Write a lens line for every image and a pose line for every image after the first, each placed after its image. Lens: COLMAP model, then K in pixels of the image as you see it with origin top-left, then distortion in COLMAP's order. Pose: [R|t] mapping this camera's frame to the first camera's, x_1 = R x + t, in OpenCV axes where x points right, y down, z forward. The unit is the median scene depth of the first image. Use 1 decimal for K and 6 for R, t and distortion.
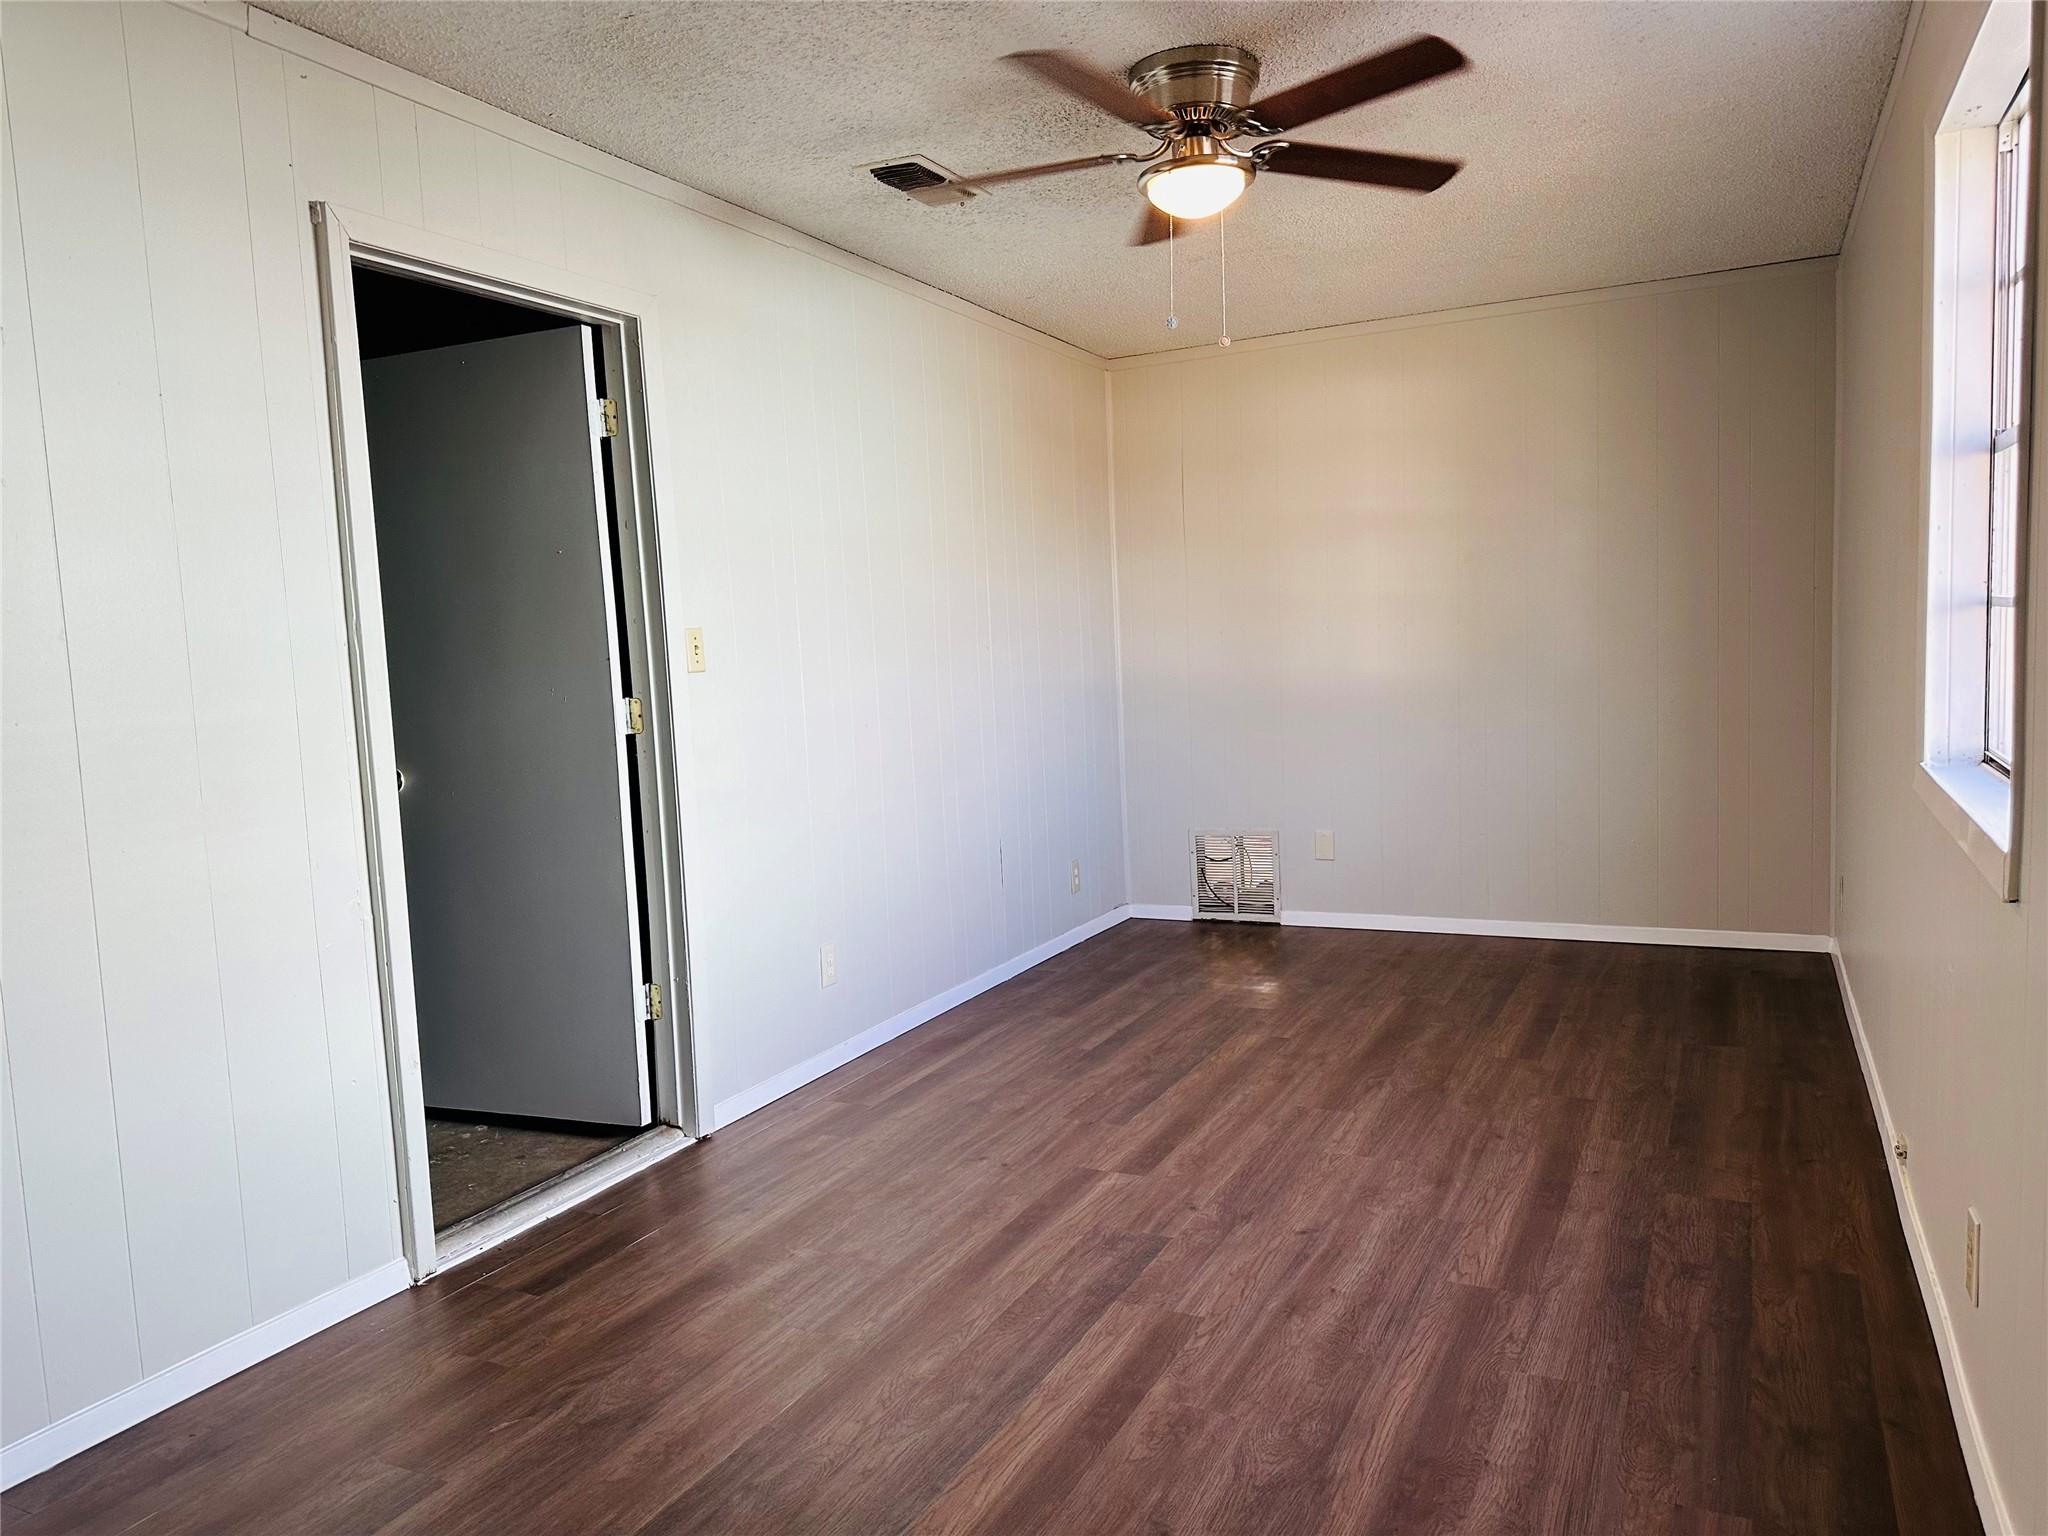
lens RADIAL K [[1459.2, 0, 1024.0], [0, 1459.2, 768.0], [0, 0, 1]] dist [0.130253, -0.170653]
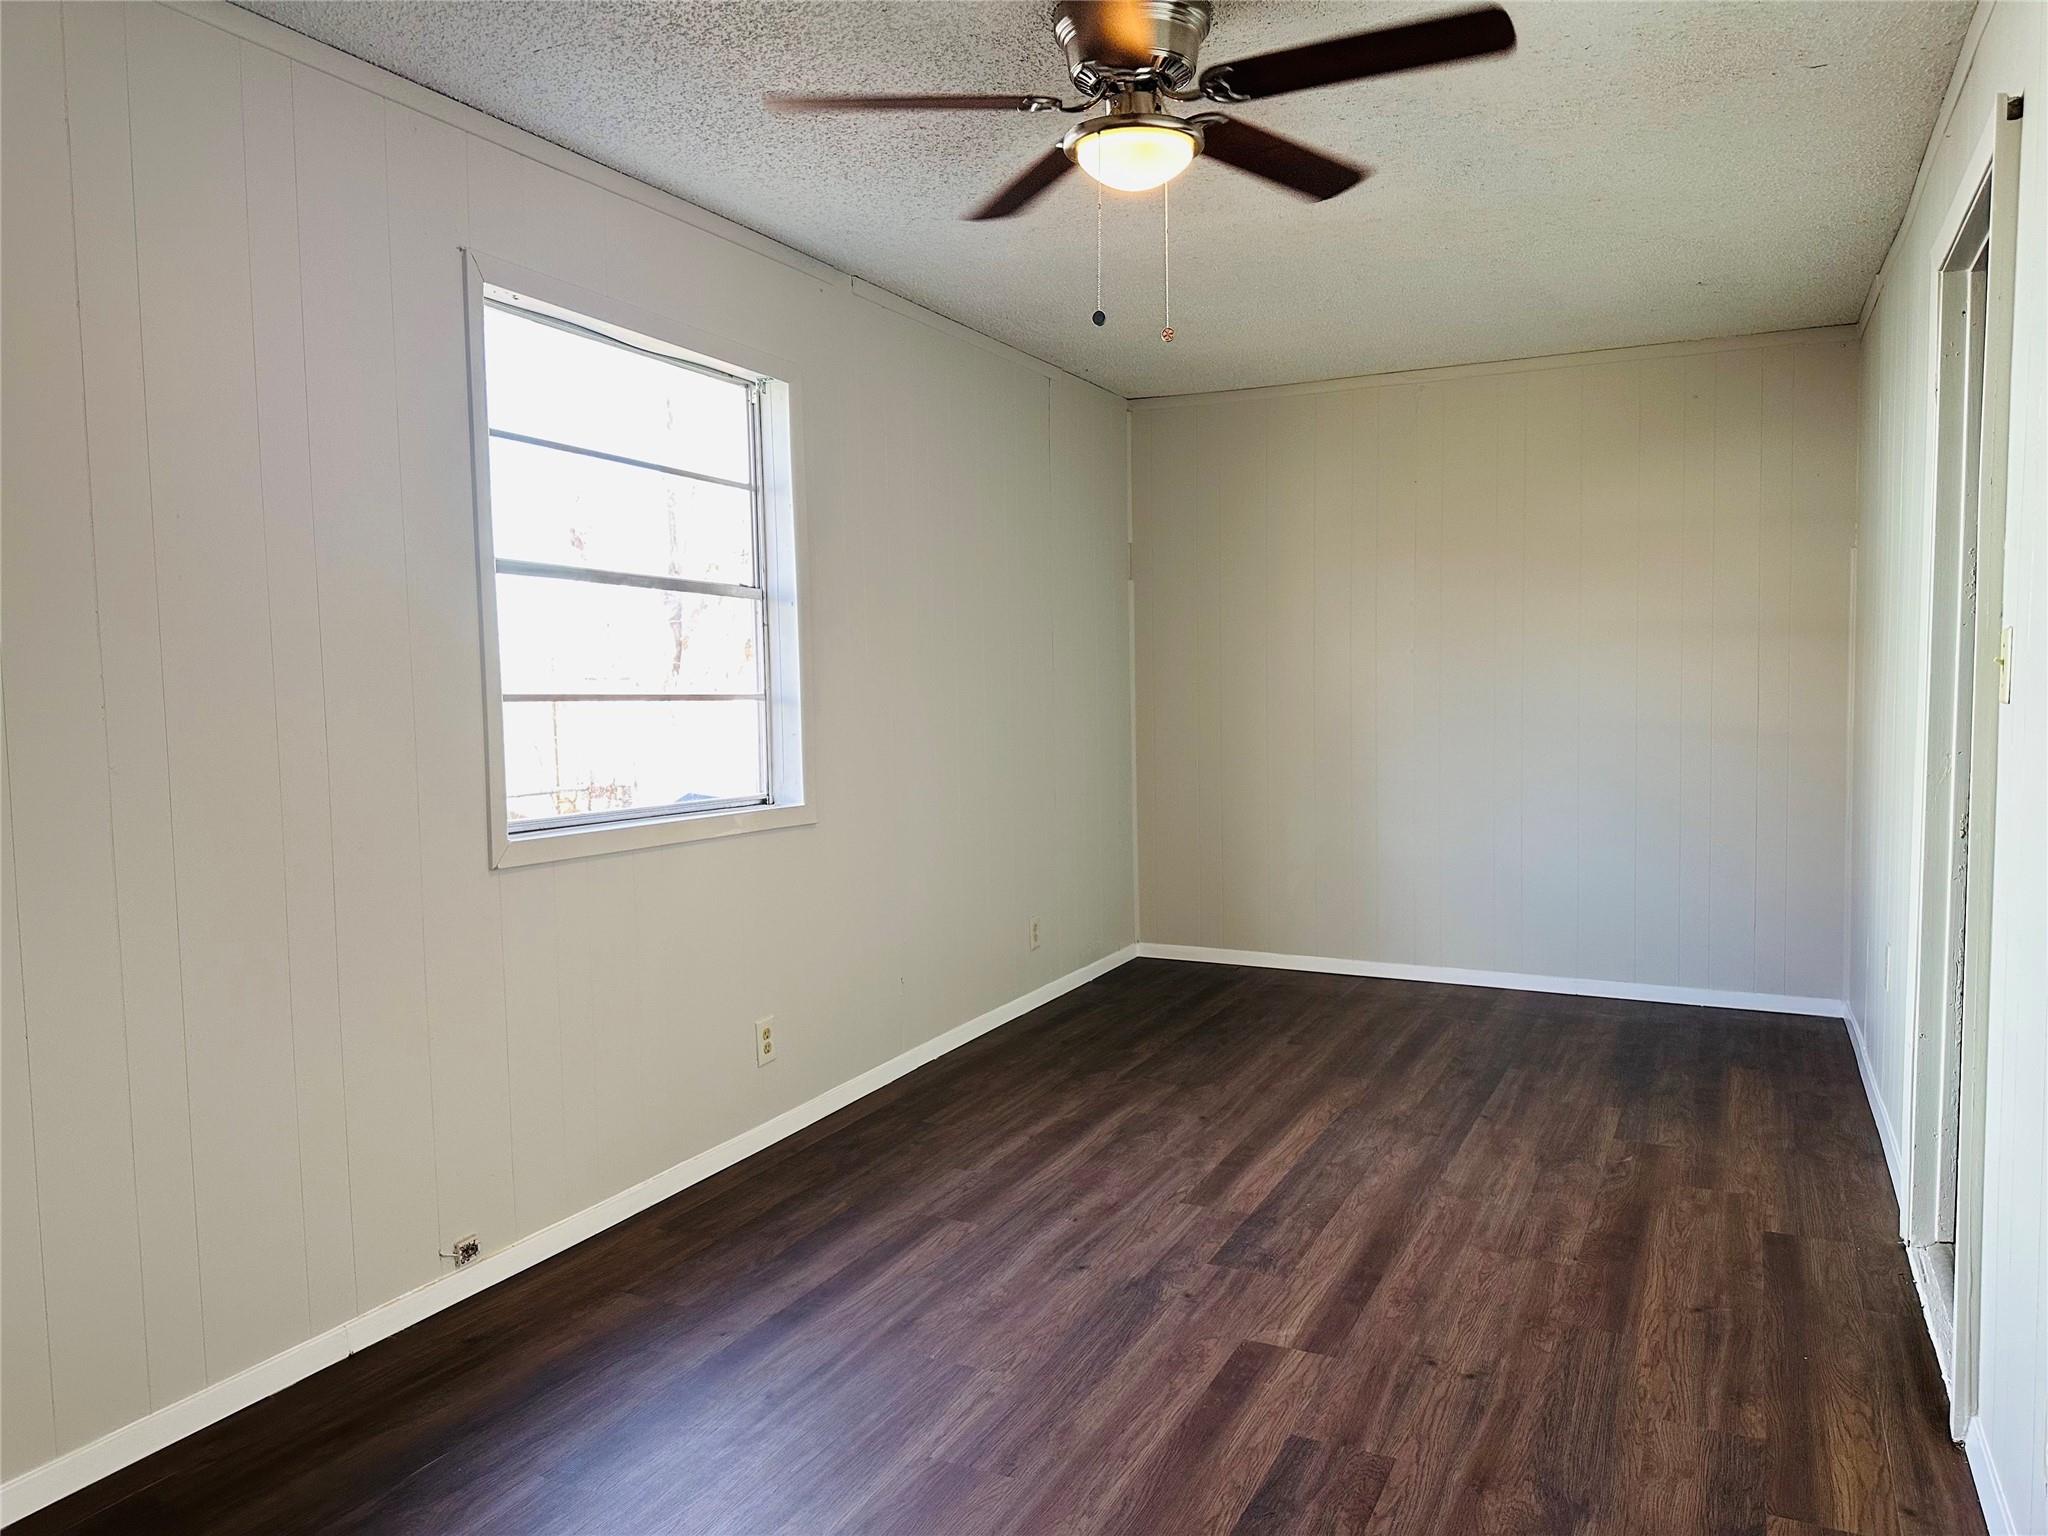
lens RADIAL K [[1459.2, 0, 1024.0], [0, 1459.2, 768.0], [0, 0, 1]] dist [0.130253, -0.170653]
pose [[-0.998409, 0.056110, 0.005521, 0.218035], [0.056302, 0.987019, 0.150413, -0.202852], [0.002990, 0.150484, -0.988608, 2.110509]]
